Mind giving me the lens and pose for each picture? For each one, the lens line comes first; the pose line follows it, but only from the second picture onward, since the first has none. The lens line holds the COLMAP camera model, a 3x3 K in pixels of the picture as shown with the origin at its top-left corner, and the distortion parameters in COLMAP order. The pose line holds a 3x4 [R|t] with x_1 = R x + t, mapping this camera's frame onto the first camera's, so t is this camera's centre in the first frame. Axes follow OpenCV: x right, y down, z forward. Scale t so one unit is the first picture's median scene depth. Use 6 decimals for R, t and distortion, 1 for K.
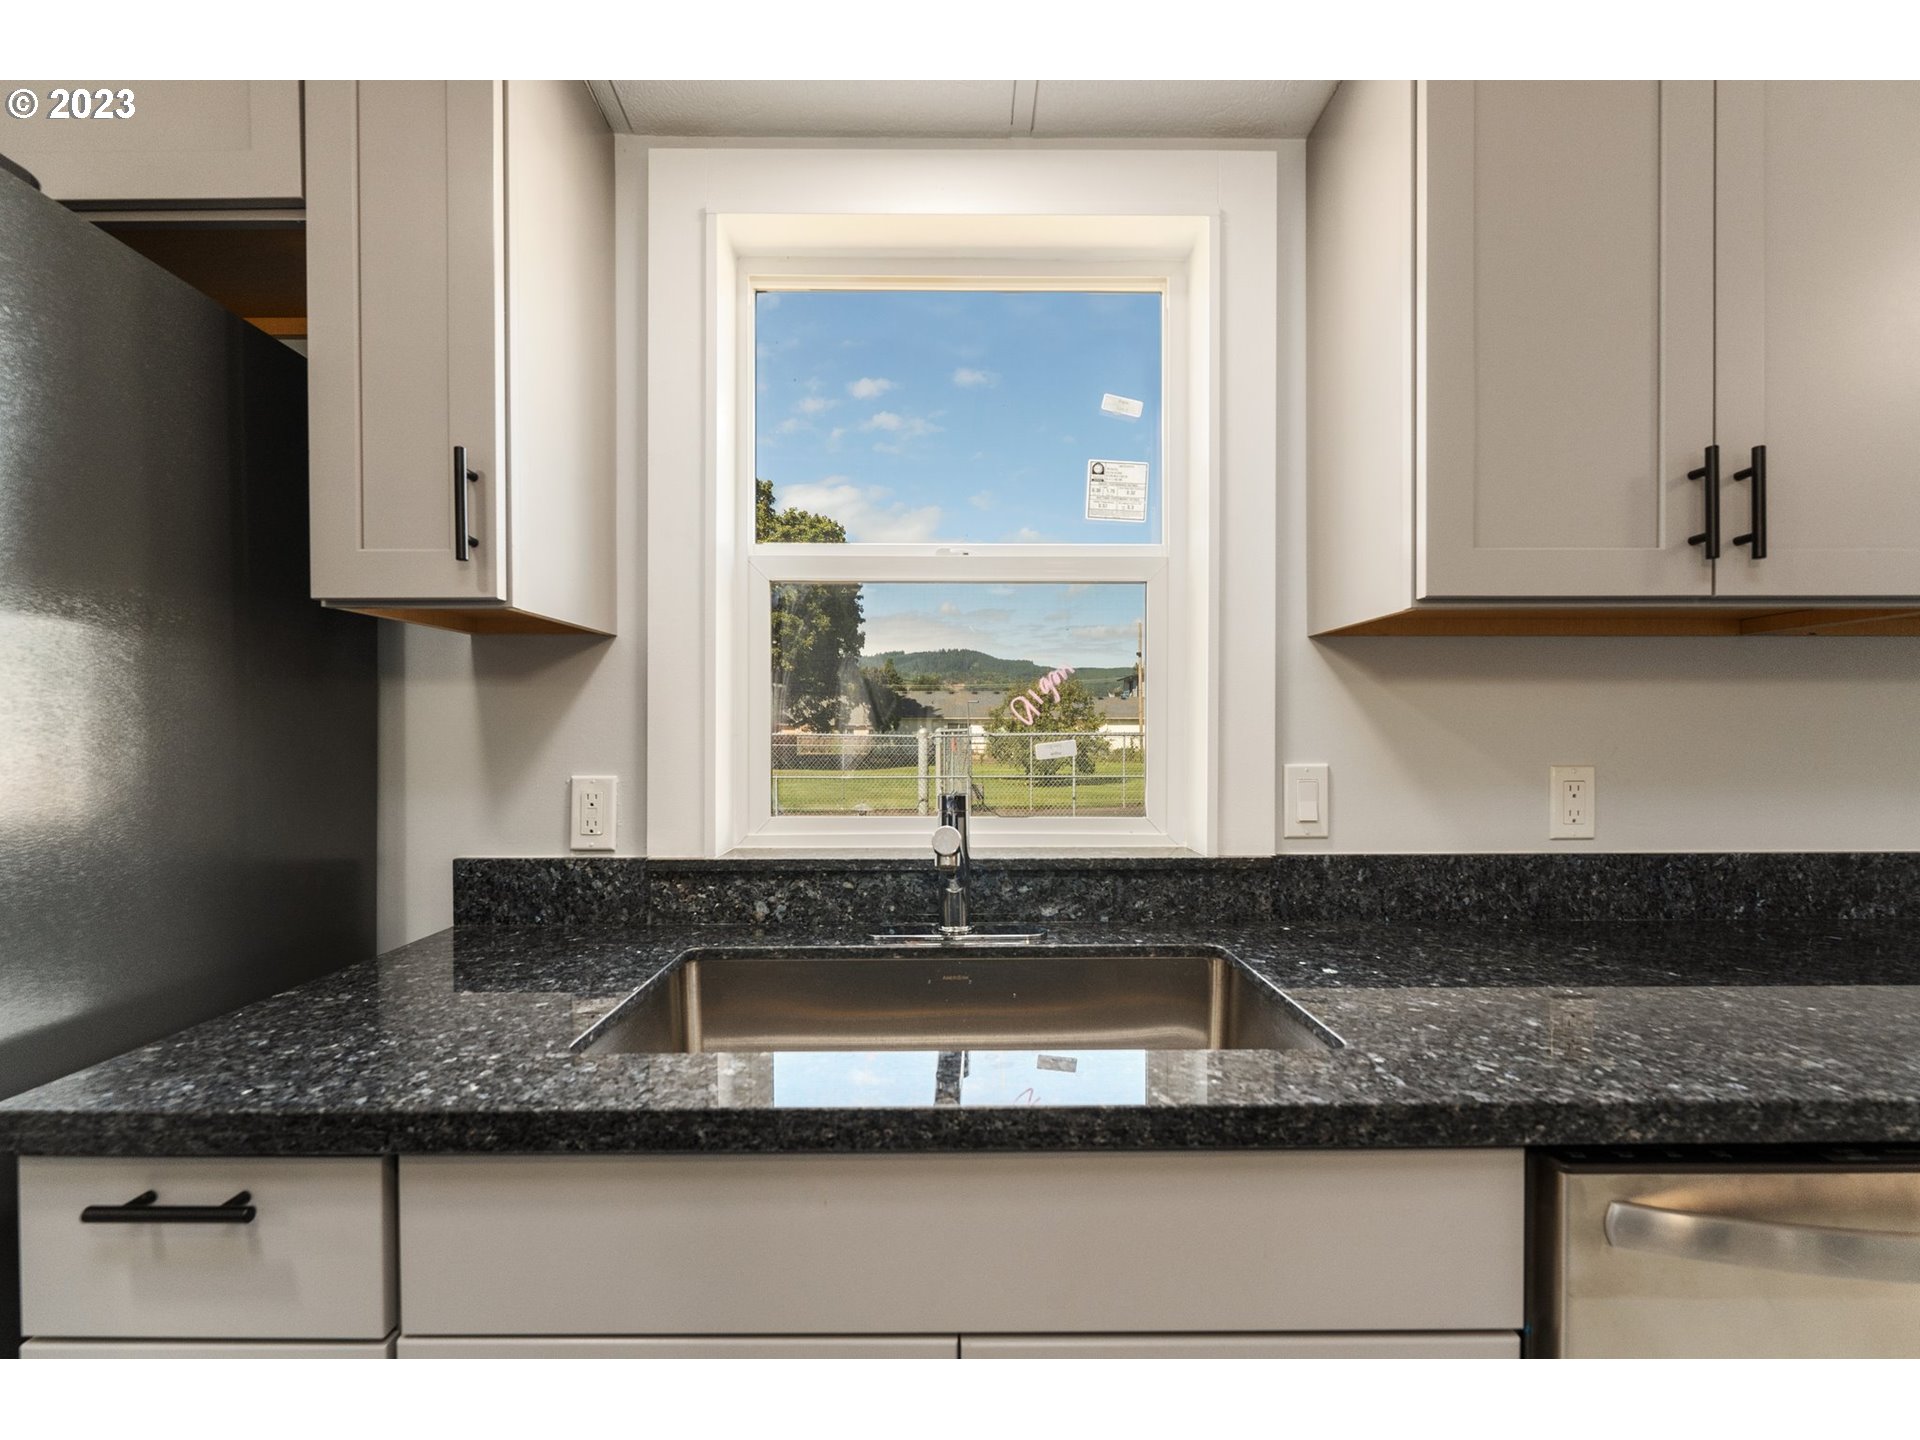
lens RADIAL K [[853.7, 0, 937.0], [0, 853.7, 744.2], [0, 0, 1]] dist [-0.012414, 0.000093]
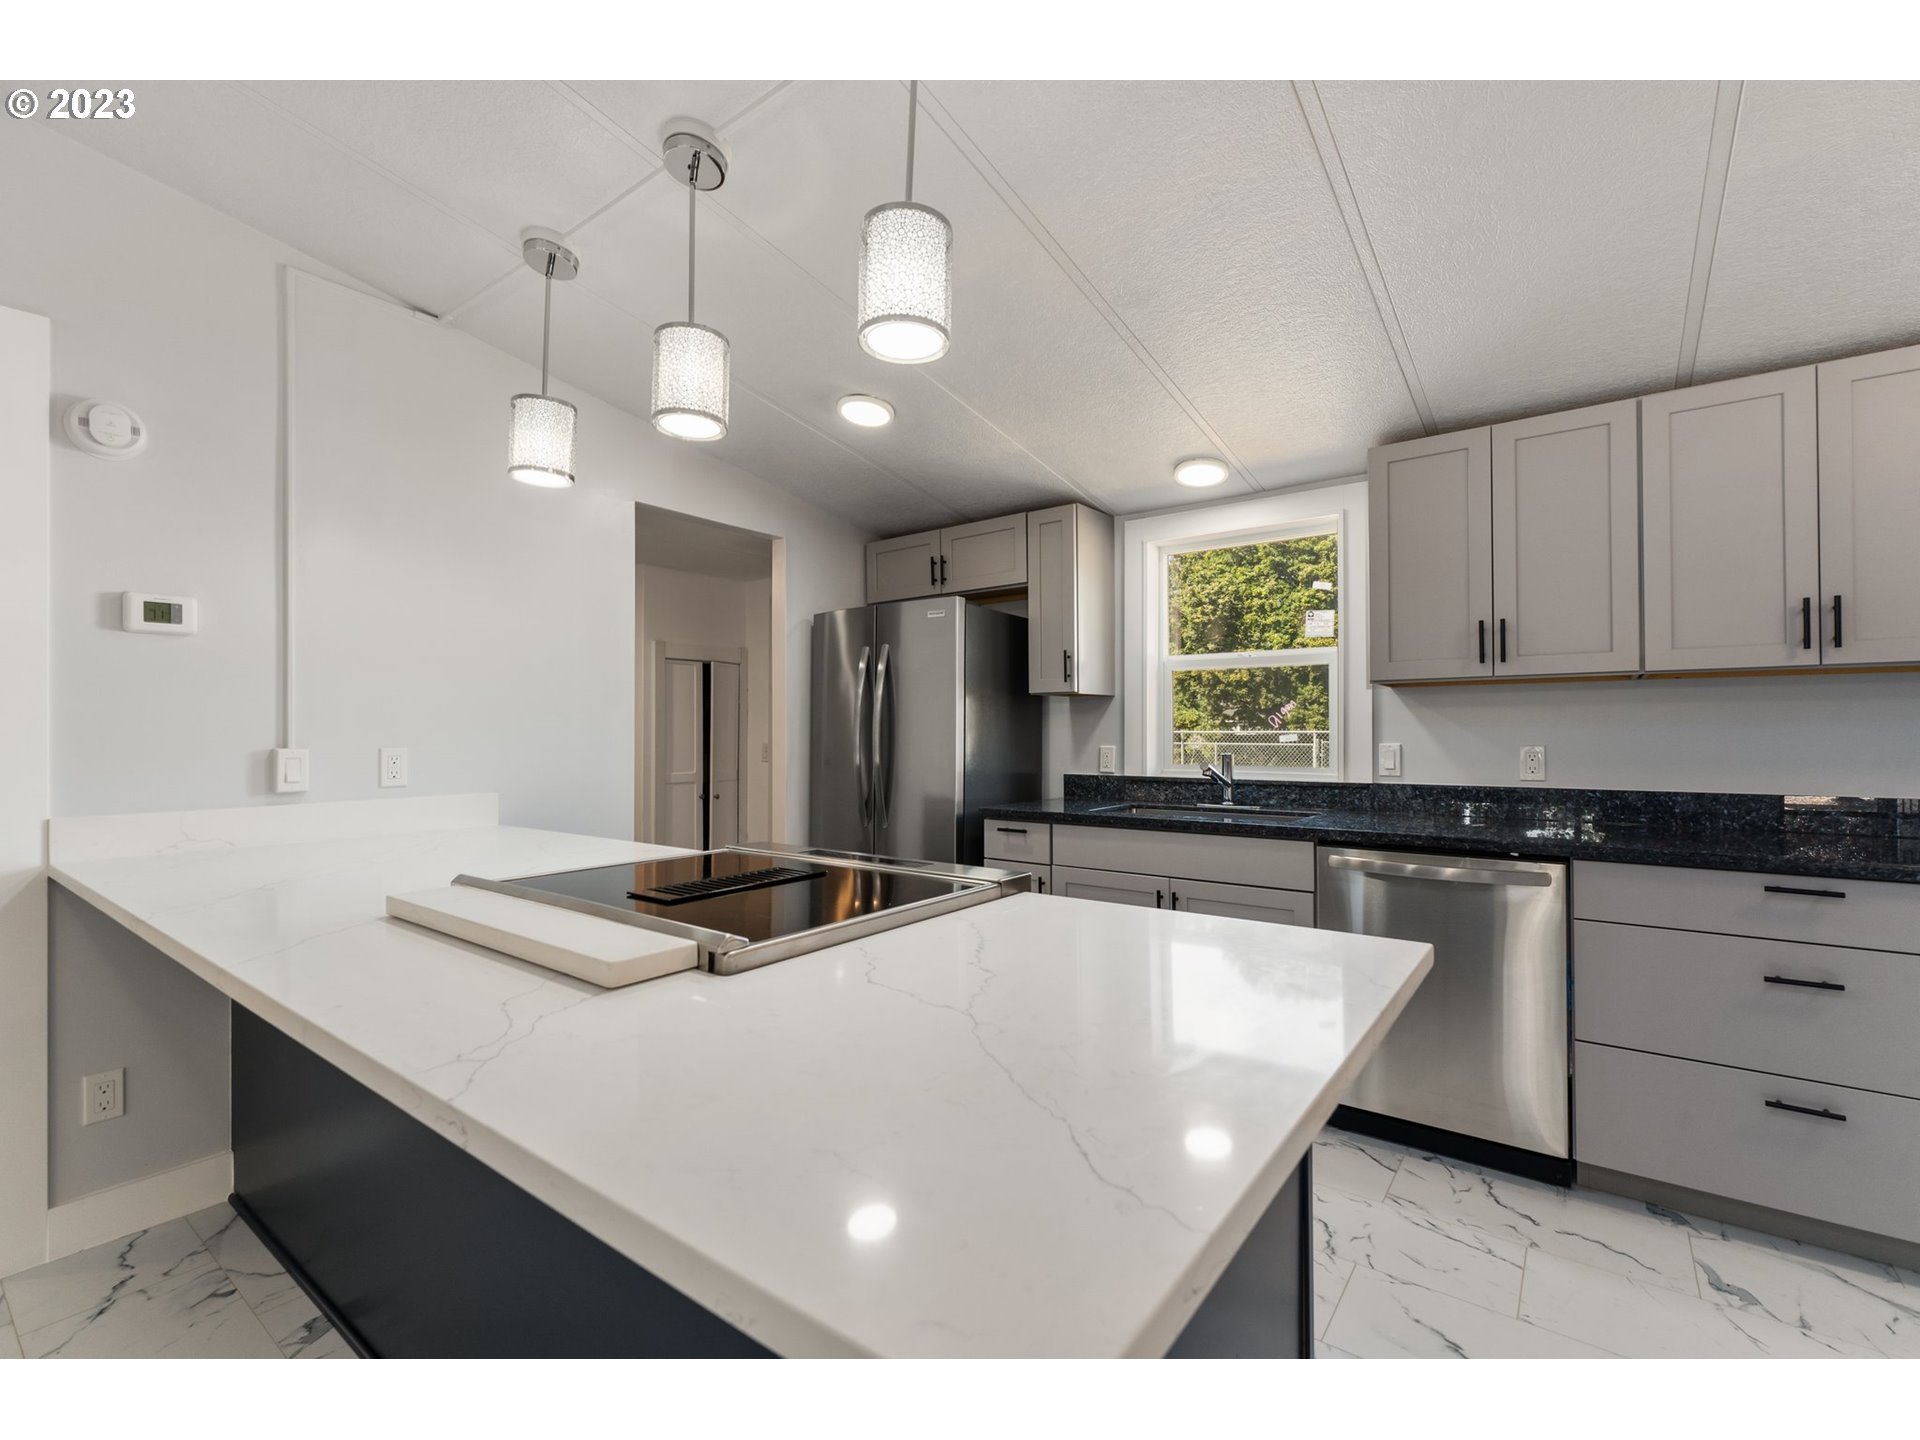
lens RADIAL K [[839.2, 0, 992.8], [0, 839.2, 720.7], [0, 0, 1]] dist [-0.016407, -0.000126]
pose [[0.822495, -0.009121, -0.568699, 0.876319], [-0.005068, 0.999714, -0.023362, 0.020188], [0.568749, 0.022097, 0.822214, -1.522092]]
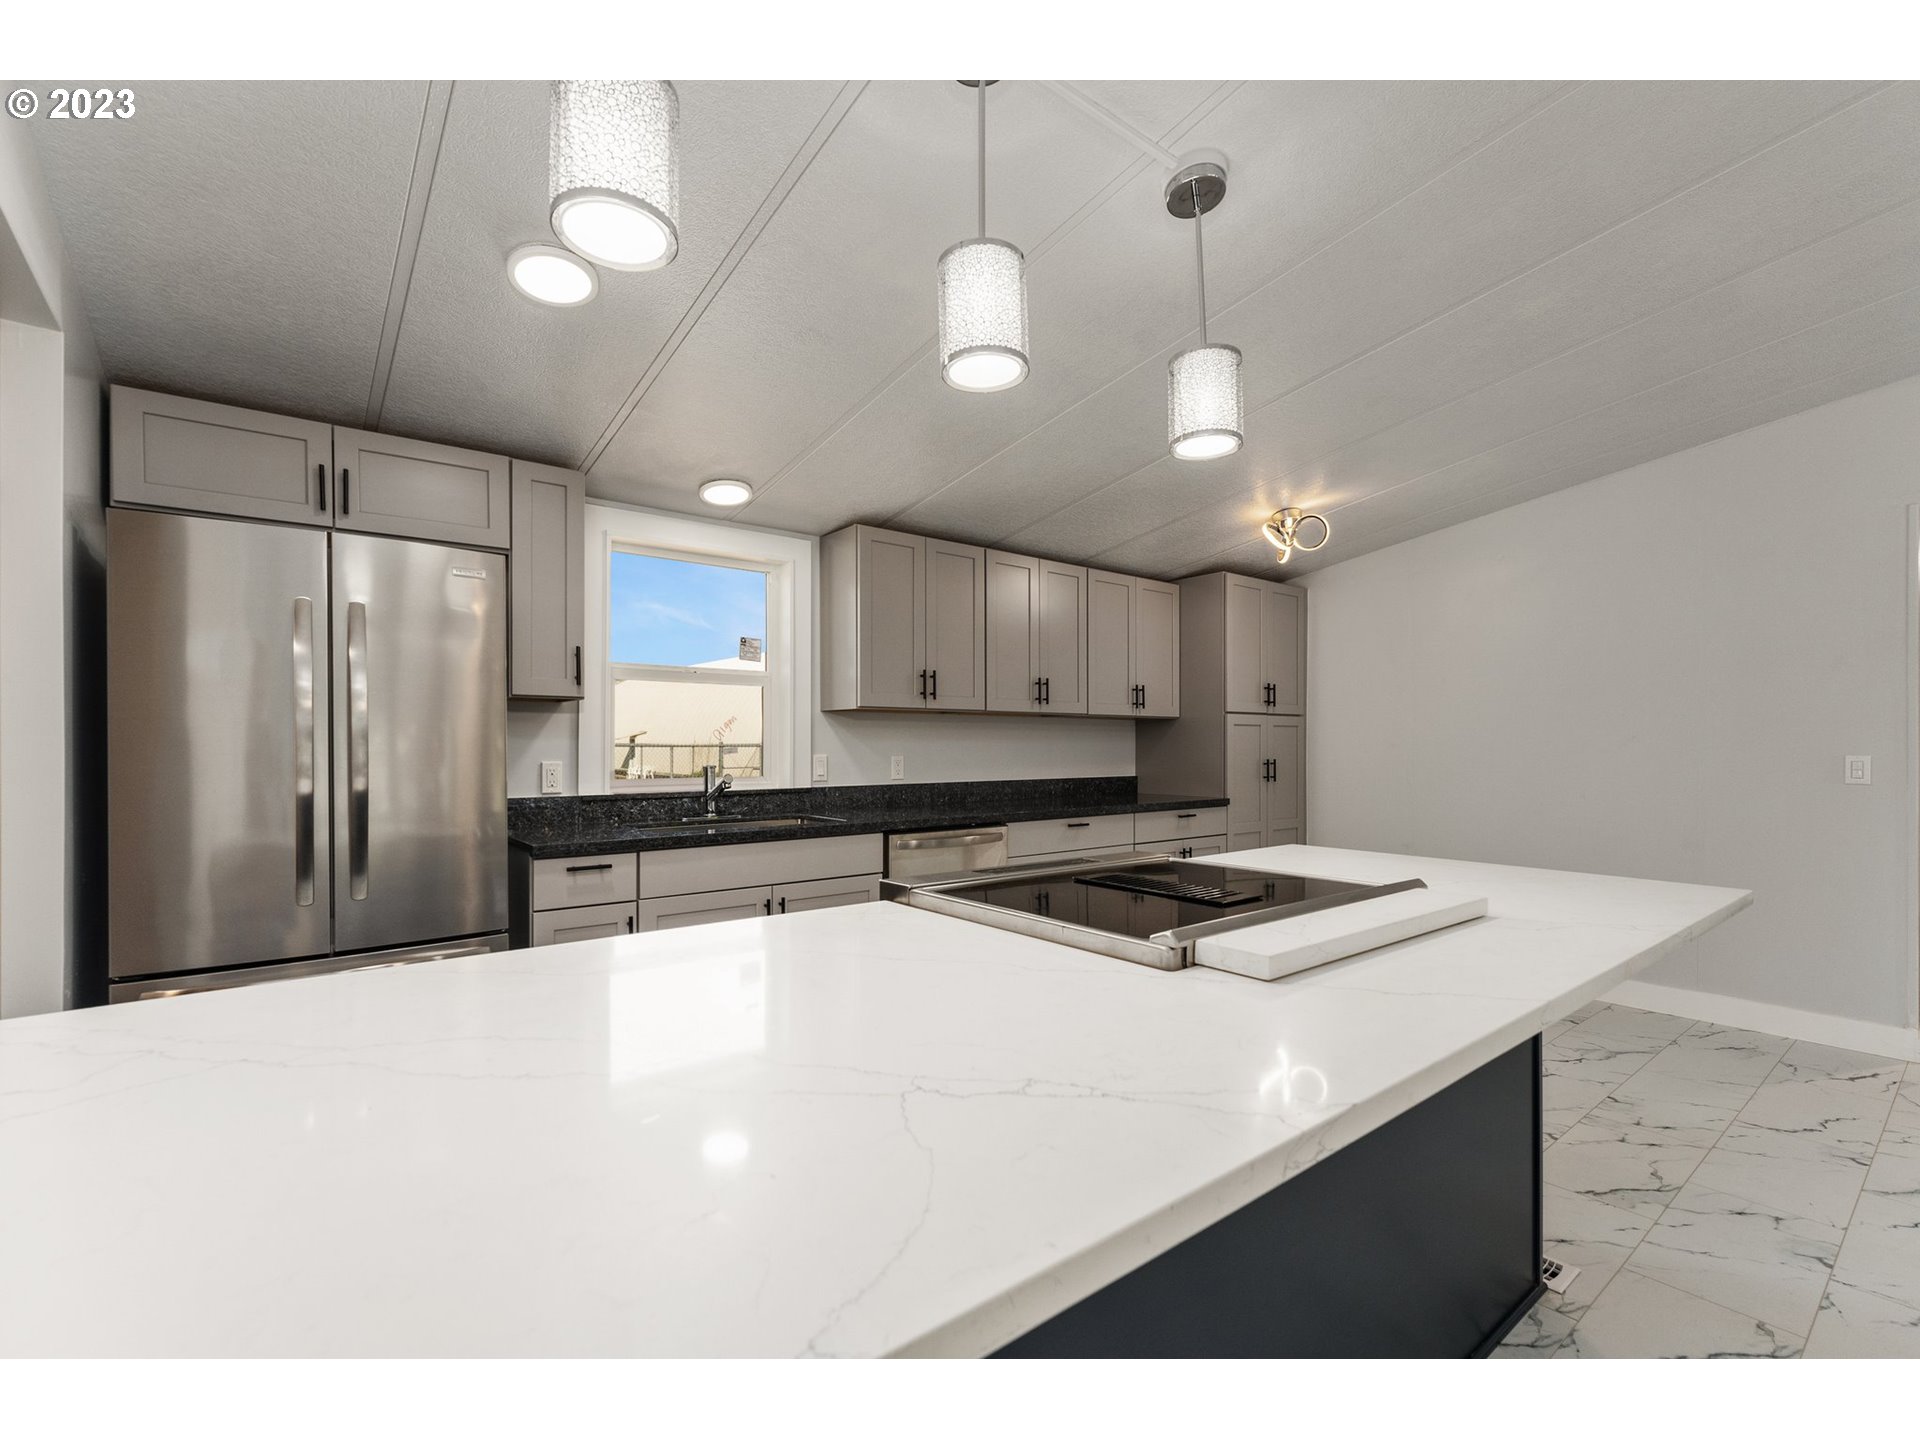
lens RADIAL K [[798.0, 0, 961.6], [0, 798.0, 747.2], [0, 0, 1]] dist [-0.001167, -0.000220]
pose [[0.769657, 0.002139, 0.638454, -0.964938], [0.006035, 0.999925, -0.010626, 0.029090], [-0.638429, 0.012031, 0.769587, -1.445713]]
